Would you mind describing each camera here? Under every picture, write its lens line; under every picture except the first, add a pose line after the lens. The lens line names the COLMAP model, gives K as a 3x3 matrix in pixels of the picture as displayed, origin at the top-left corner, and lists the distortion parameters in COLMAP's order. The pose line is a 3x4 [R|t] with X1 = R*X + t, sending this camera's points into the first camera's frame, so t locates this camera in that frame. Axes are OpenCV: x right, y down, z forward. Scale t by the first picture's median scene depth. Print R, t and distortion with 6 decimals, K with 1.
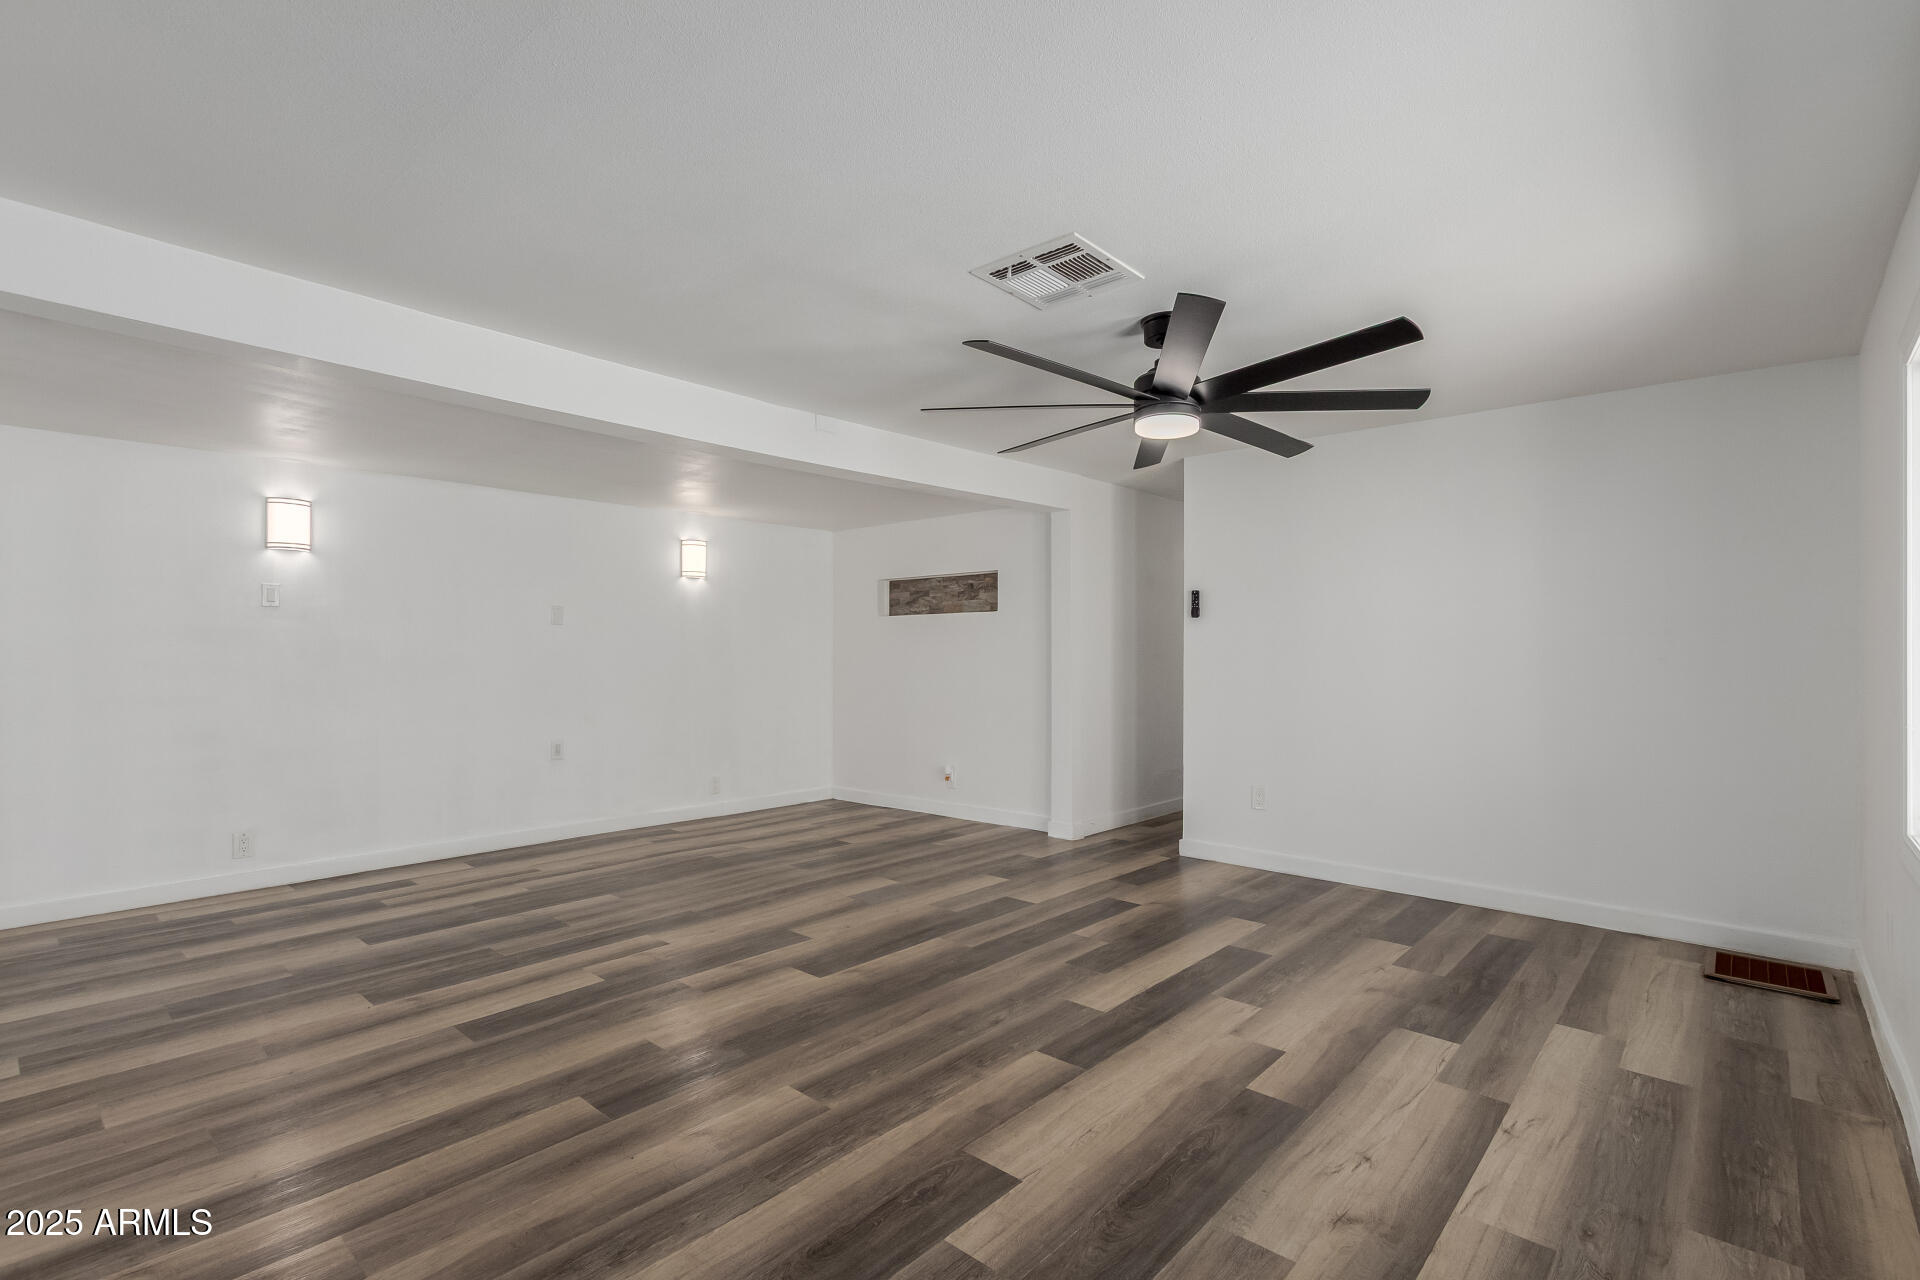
lens RADIAL K [[876.1, 0, 989.5], [0, 876.1, 654.3], [0, 0, 1]] dist [0.000932, -0.001347]
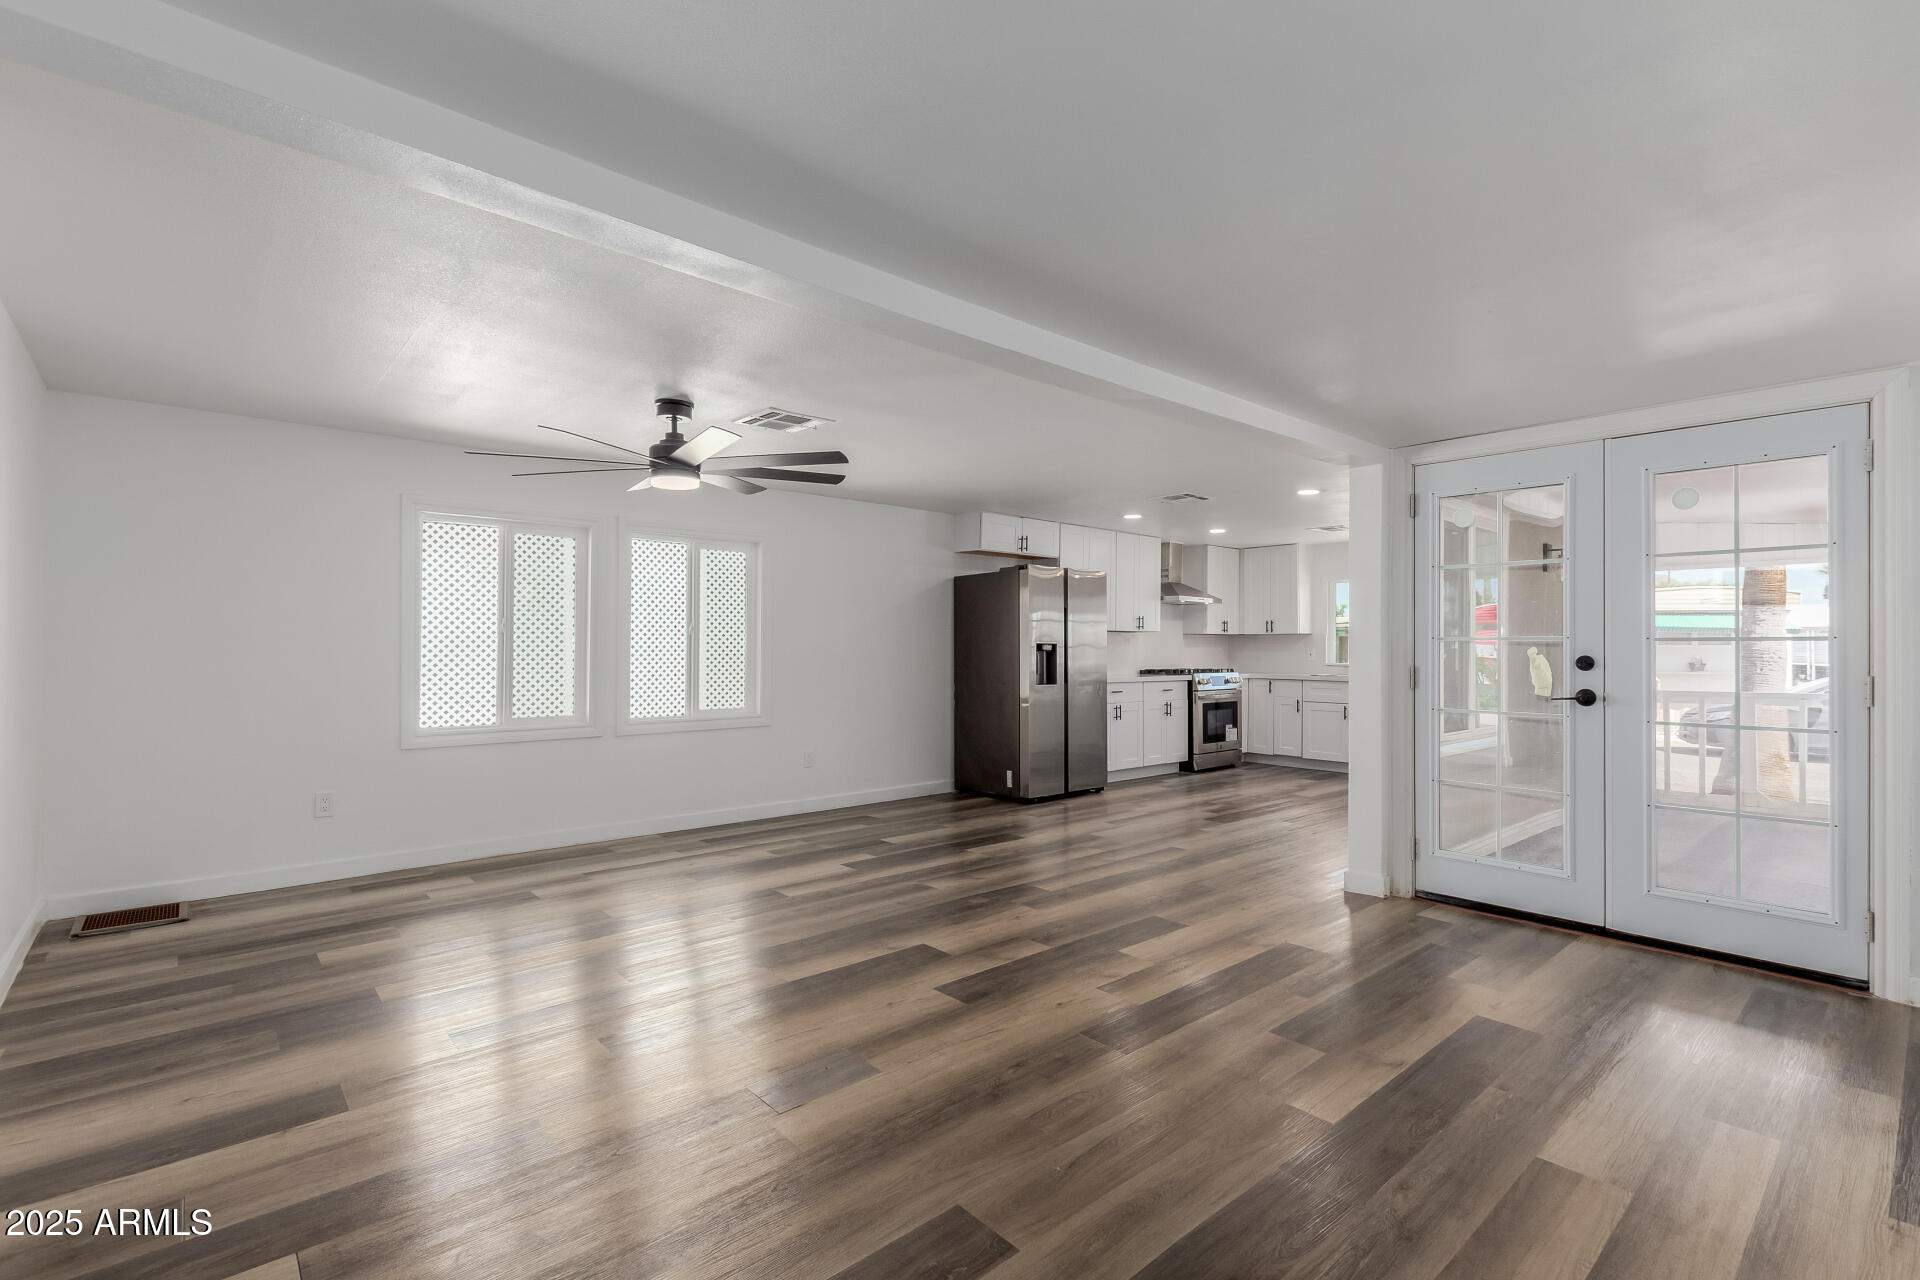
lens RADIAL K [[872.4, 0, 973.9], [0, 872.4, 645.4], [0, 0, 1]] dist [0.002127, -0.002014]
pose [[-0.992489, -0.003061, 0.122292, -0.326503], [-0.003246, 0.999994, -0.001314, -0.004846], [-0.122288, -0.001701, -0.992493, 1.743841]]
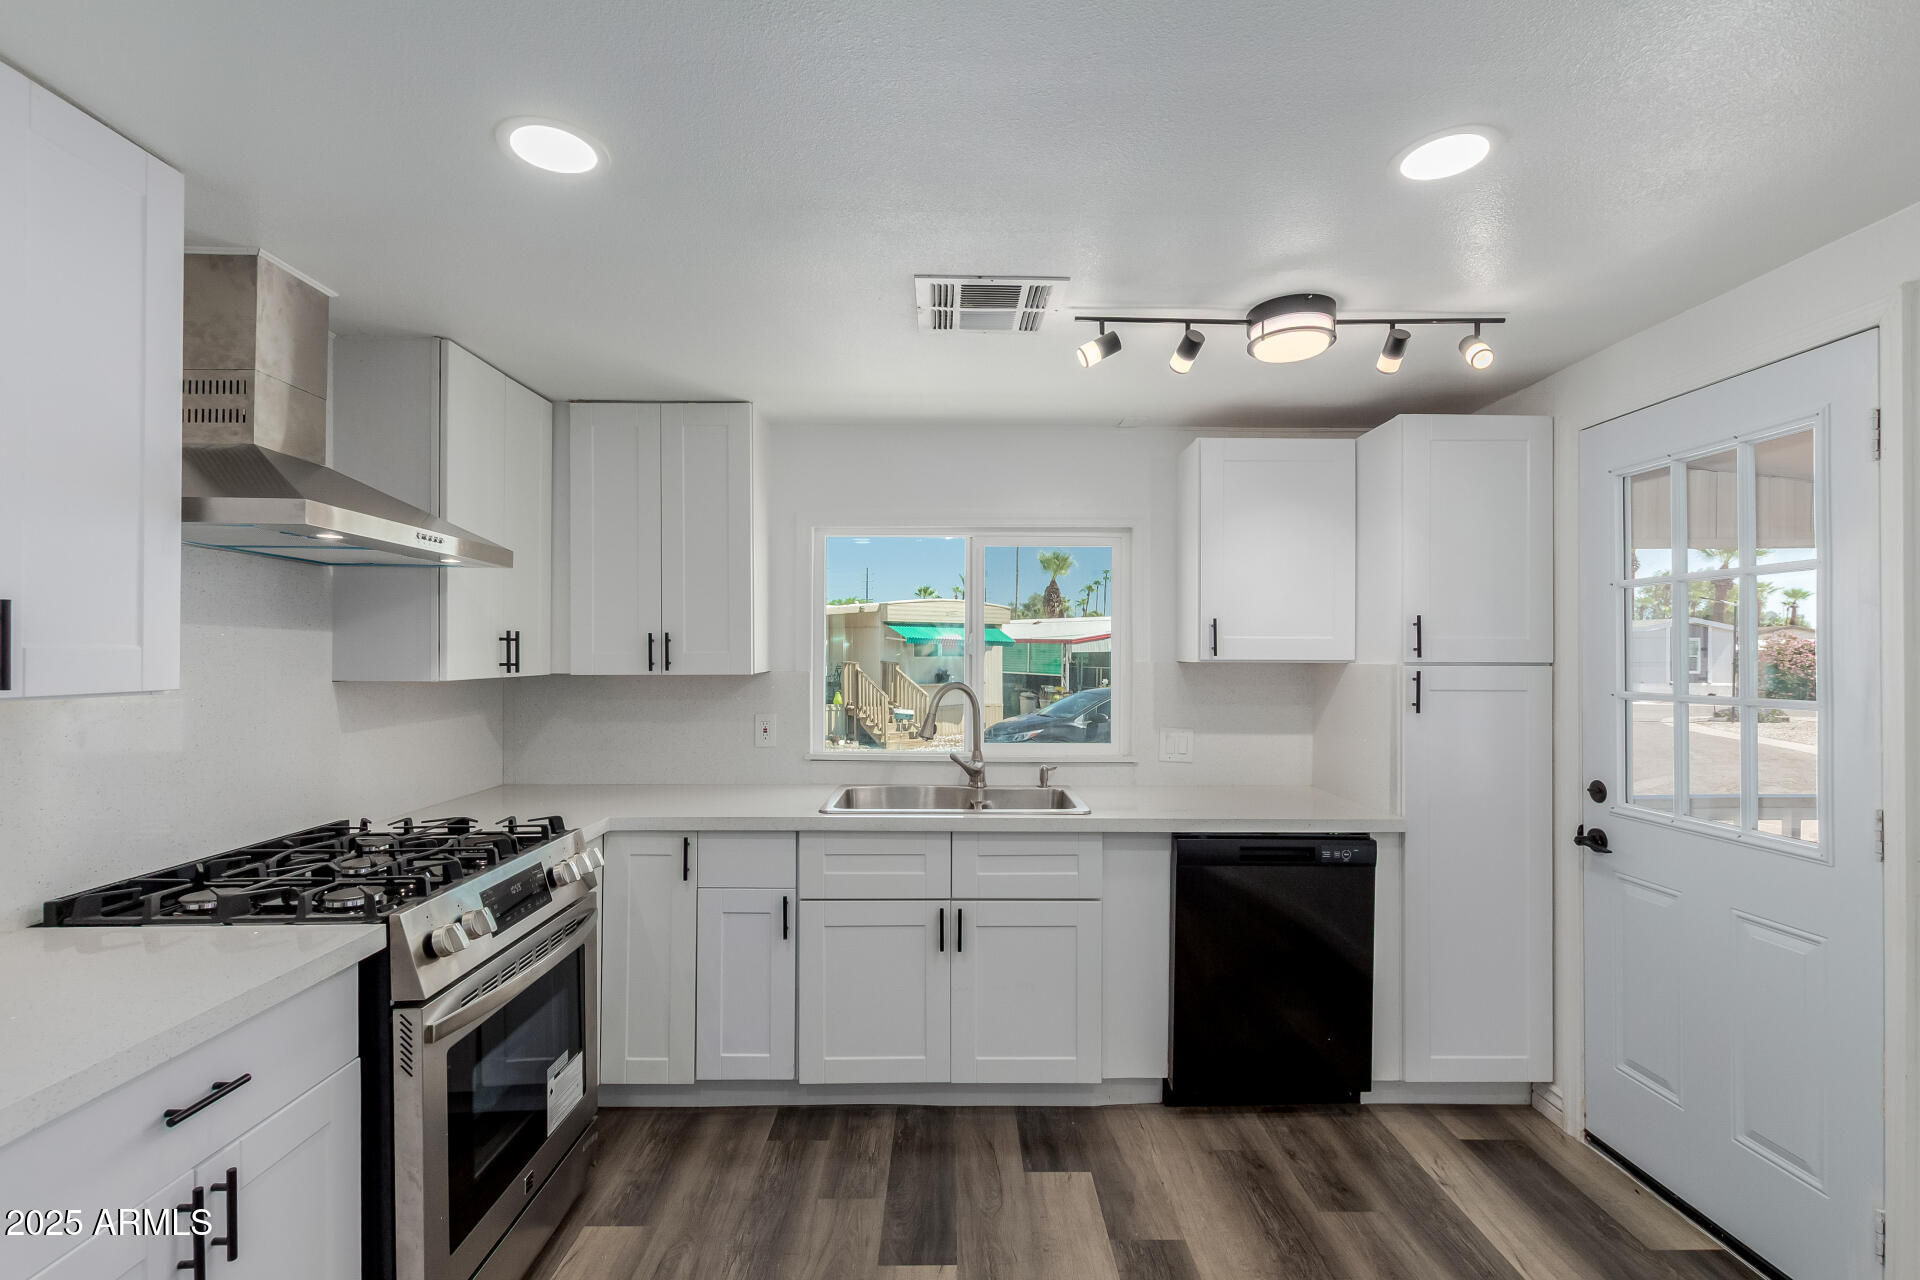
lens RADIAL K [[876.1, 0, 959.0], [0, 876.1, 648.1], [0, 0, 1]] dist [0.000932, -0.001347]
pose [[-0.752224, -0.002331, -0.658903, -0.537926], [0.000051, 0.999994, -0.003596, -0.065754], [0.658908, -0.002739, -0.752219, -0.050715]]
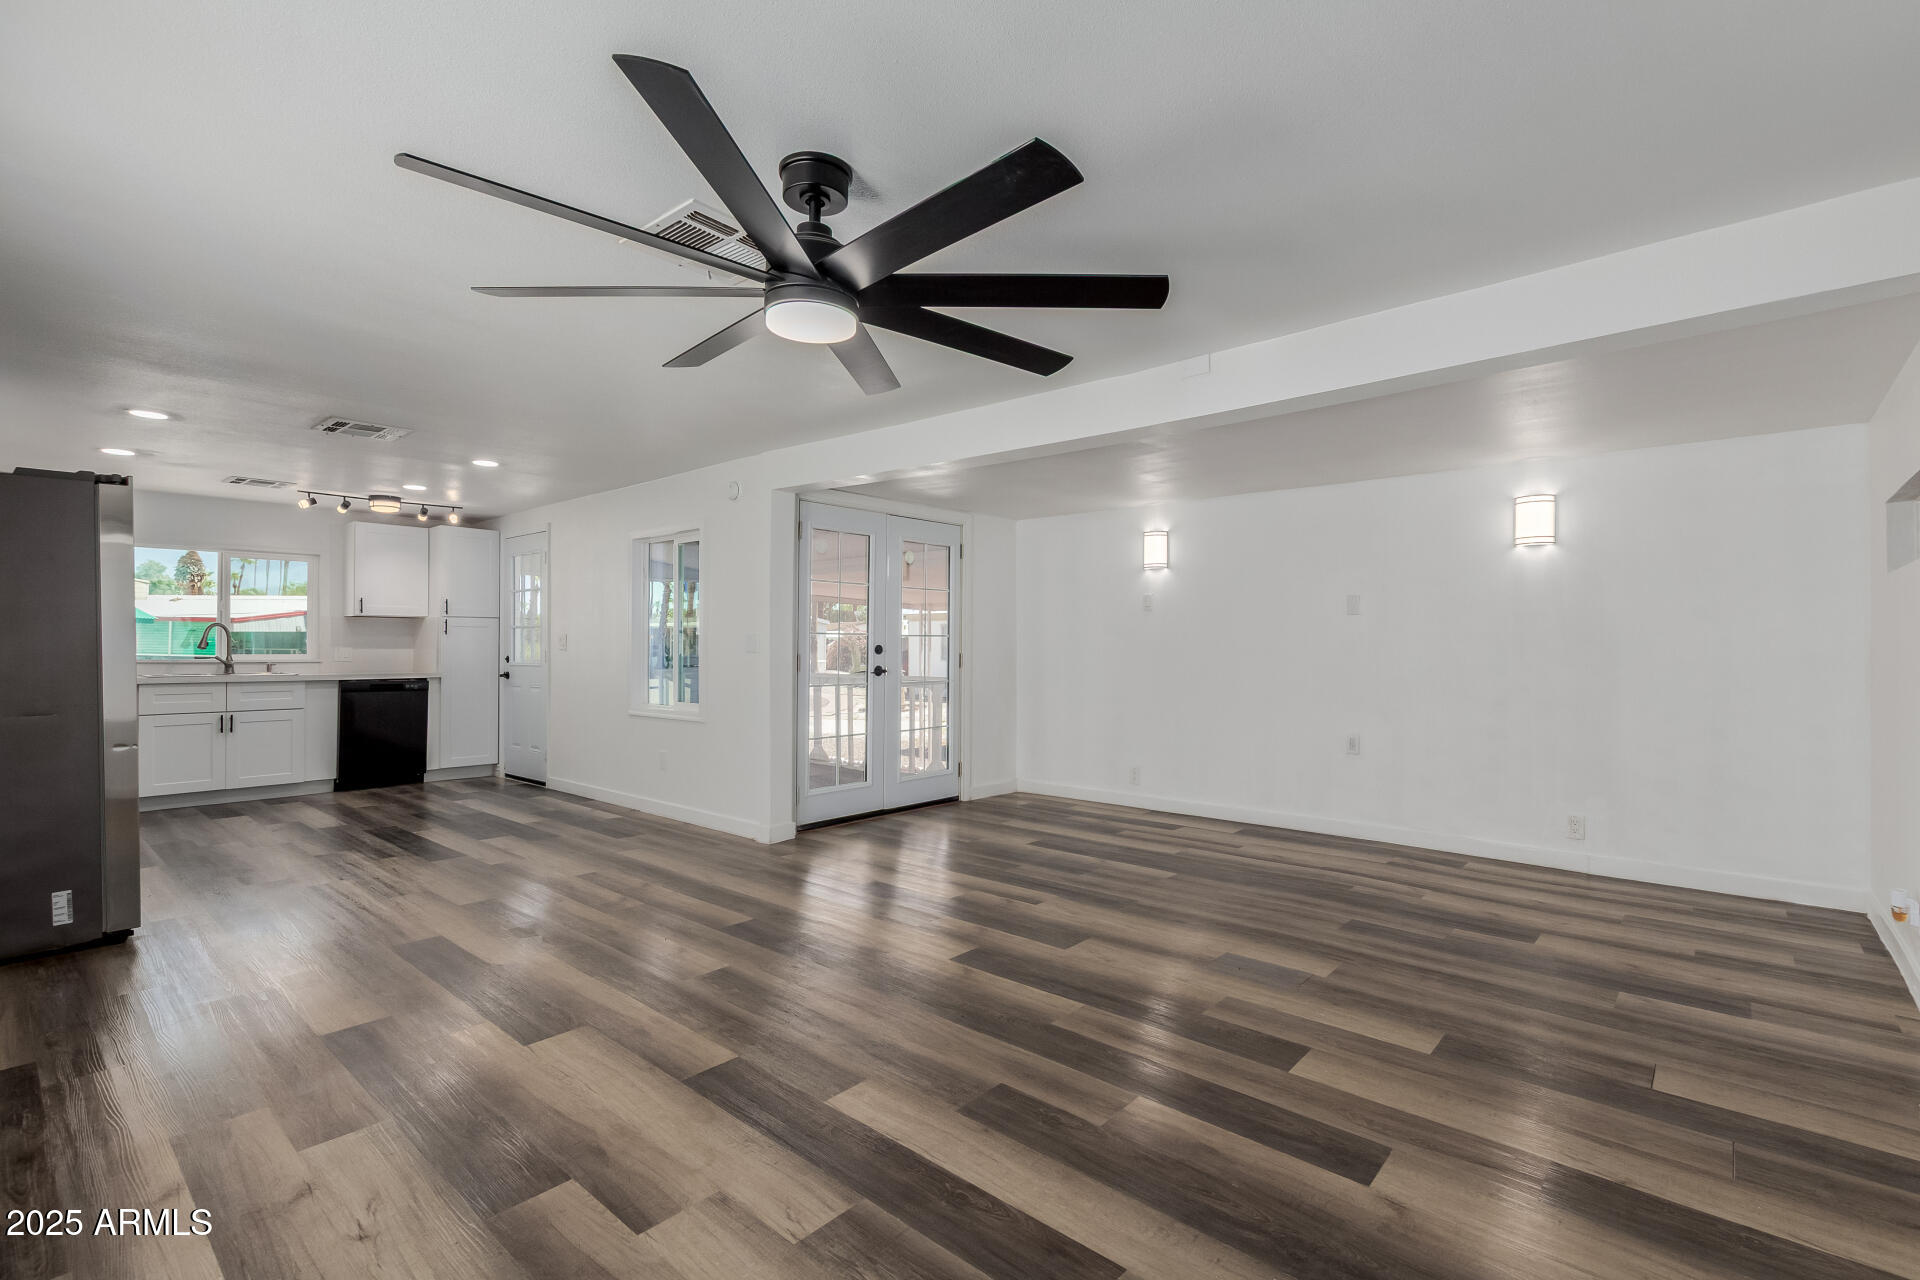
lens RADIAL K [[872.4, 0, 978.1], [0, 872.4, 643.4], [0, 0, 1]] dist [0.002127, -0.002014]
pose [[0.001252, 0.000413, -0.999999, 0.689671], [-0.003964, 0.999992, 0.000408, -0.000665], [0.999991, 0.003964, 0.001254, 0.861414]]
